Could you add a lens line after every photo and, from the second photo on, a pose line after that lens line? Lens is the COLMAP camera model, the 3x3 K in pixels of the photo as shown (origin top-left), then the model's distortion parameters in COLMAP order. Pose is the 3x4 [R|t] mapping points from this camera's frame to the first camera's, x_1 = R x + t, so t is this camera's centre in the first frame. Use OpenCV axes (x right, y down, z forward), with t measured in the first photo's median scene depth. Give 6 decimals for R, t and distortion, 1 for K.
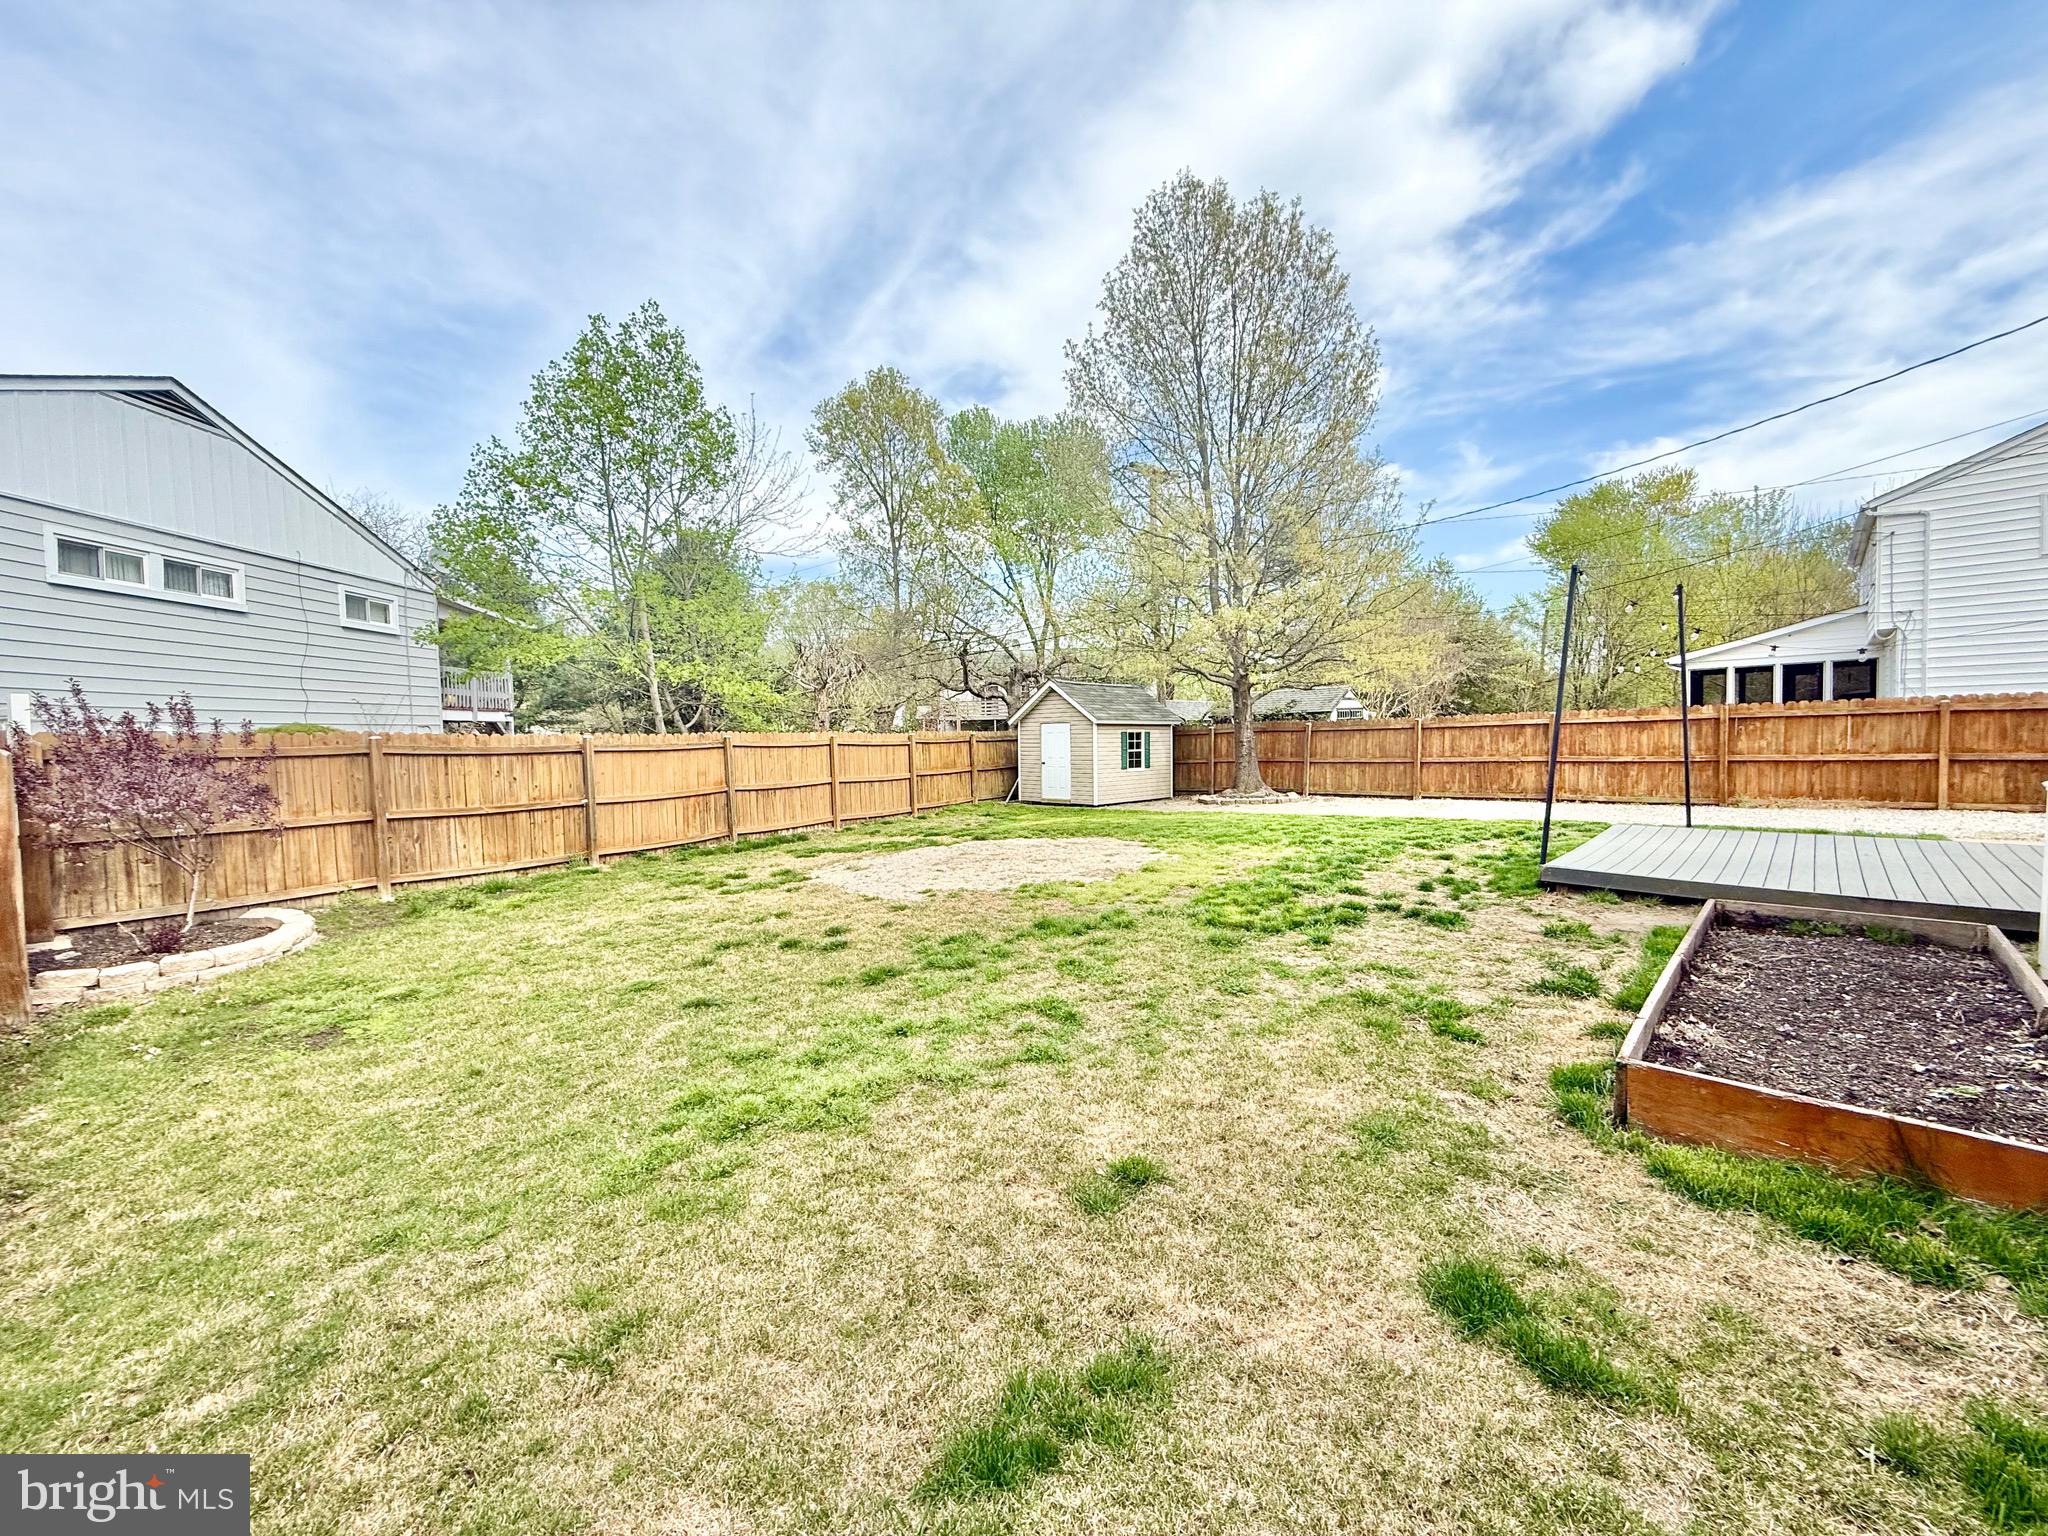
lens RADIAL K [[818.0, 0, 1018.8], [0, 818.0, 764.7], [0, 0, 1]] dist [0.002376, 0.000034]
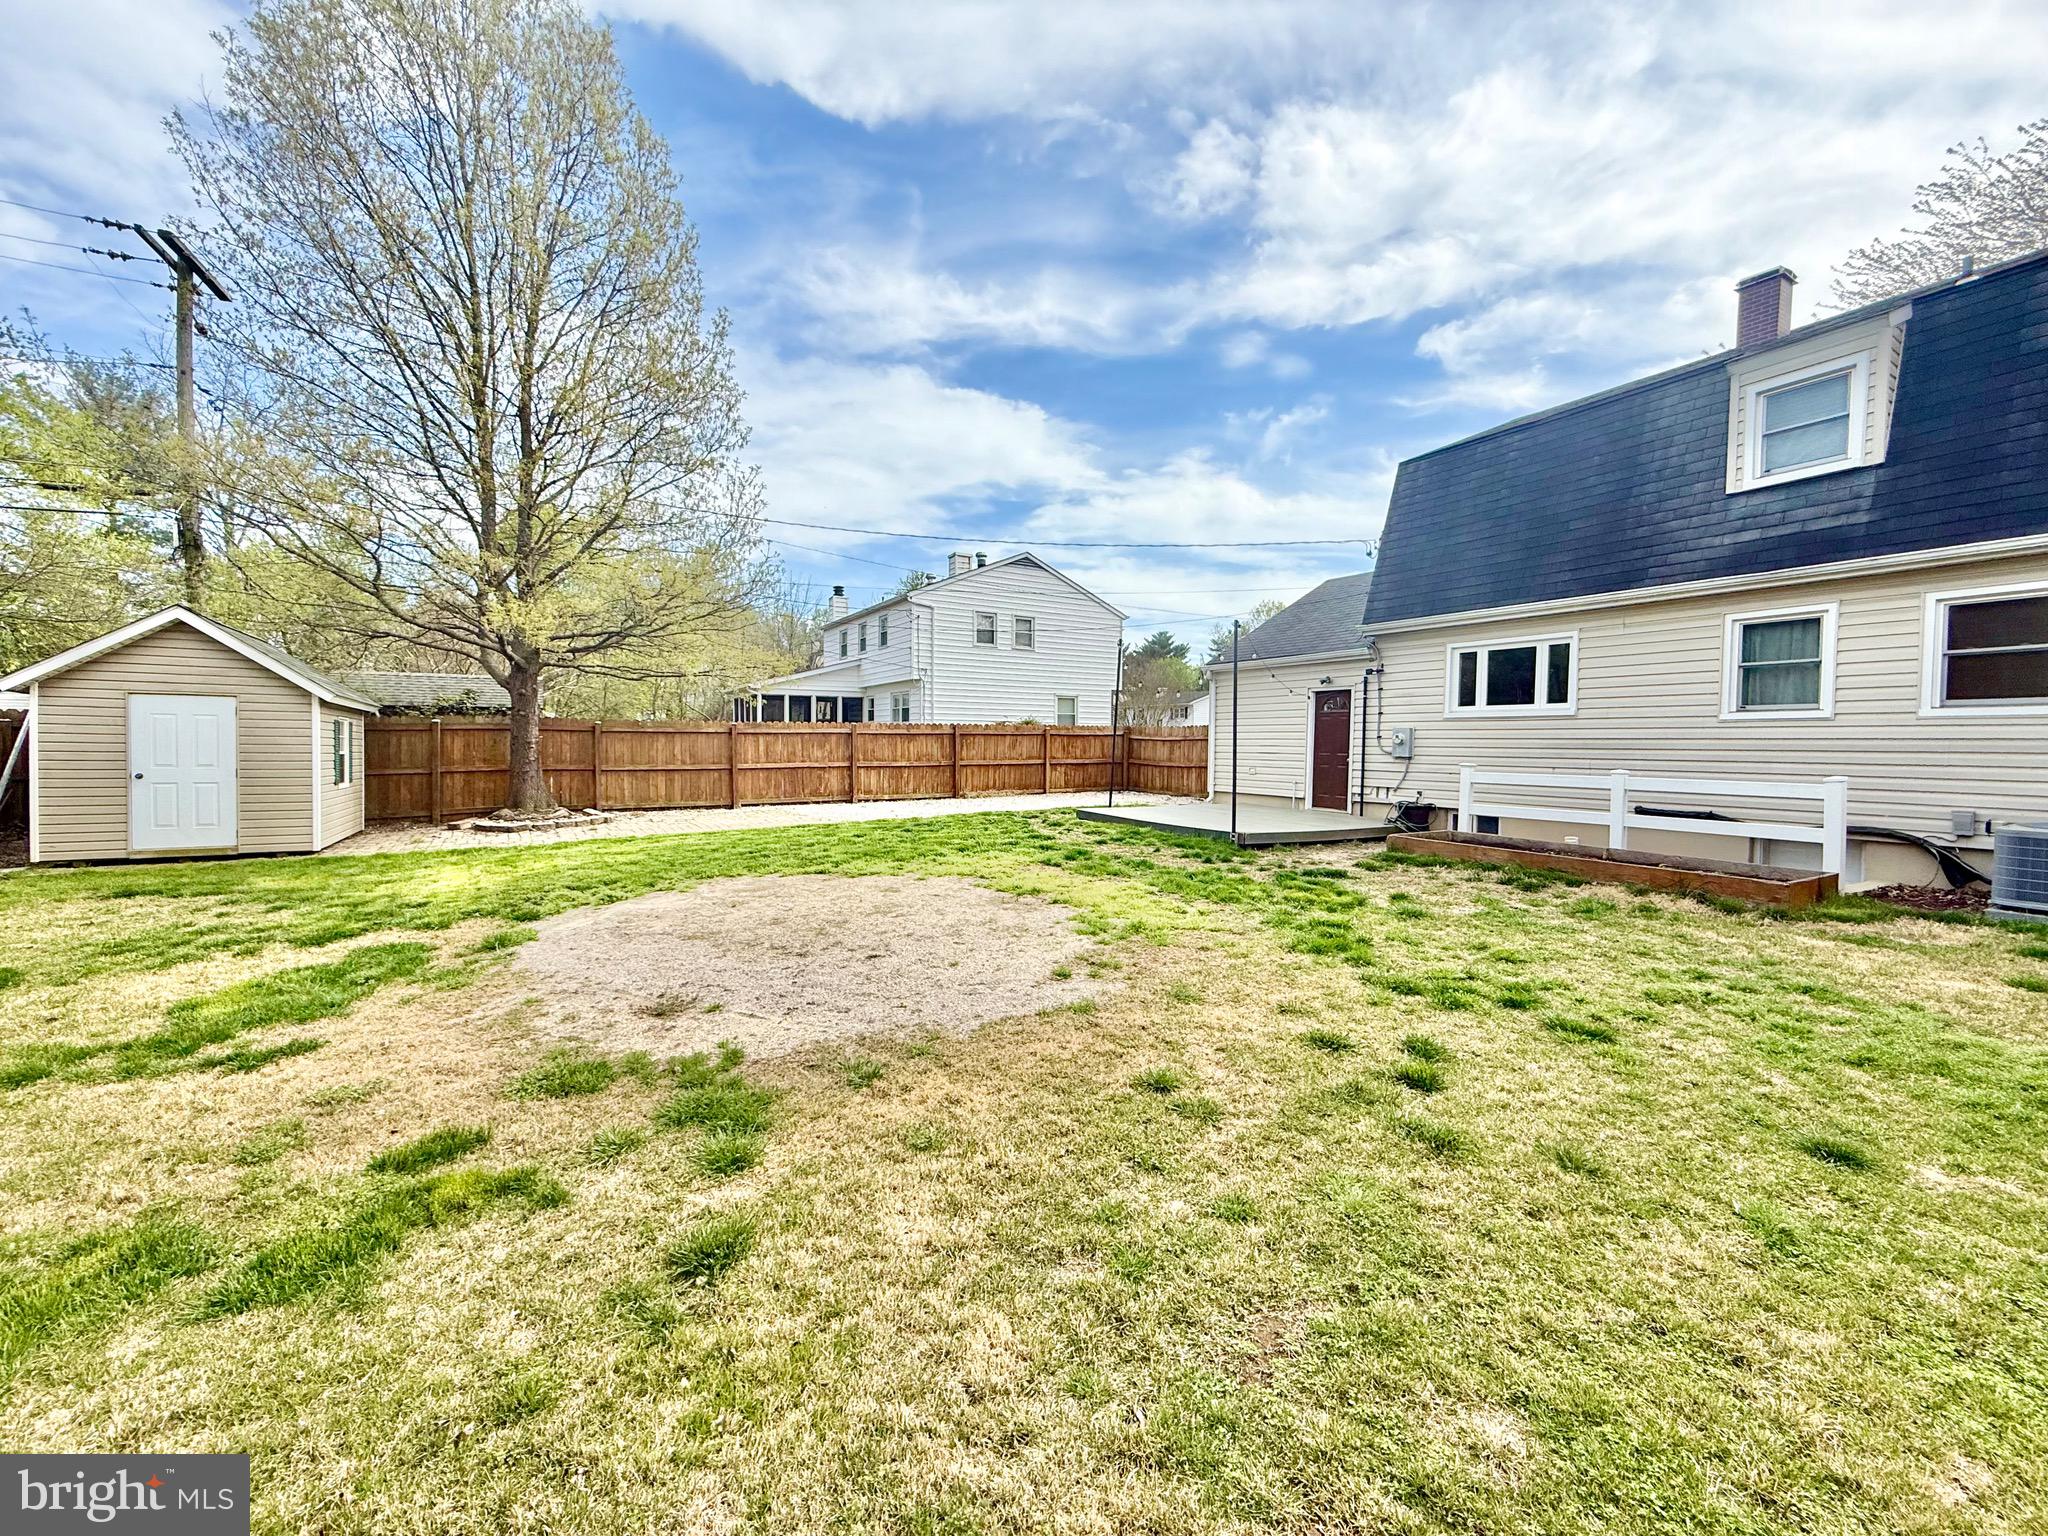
lens RADIAL K [[818.0, 0, 1023.7], [0, 818.0, 765.5], [0, 0, 1]] dist [0.002376, 0.000034]
pose [[0.267728, 0.001105, 0.963494, -0.367033], [0.016367, 0.999850, -0.005695, 0.004874], [-0.963356, 0.017295, 0.267669, 0.461019]]
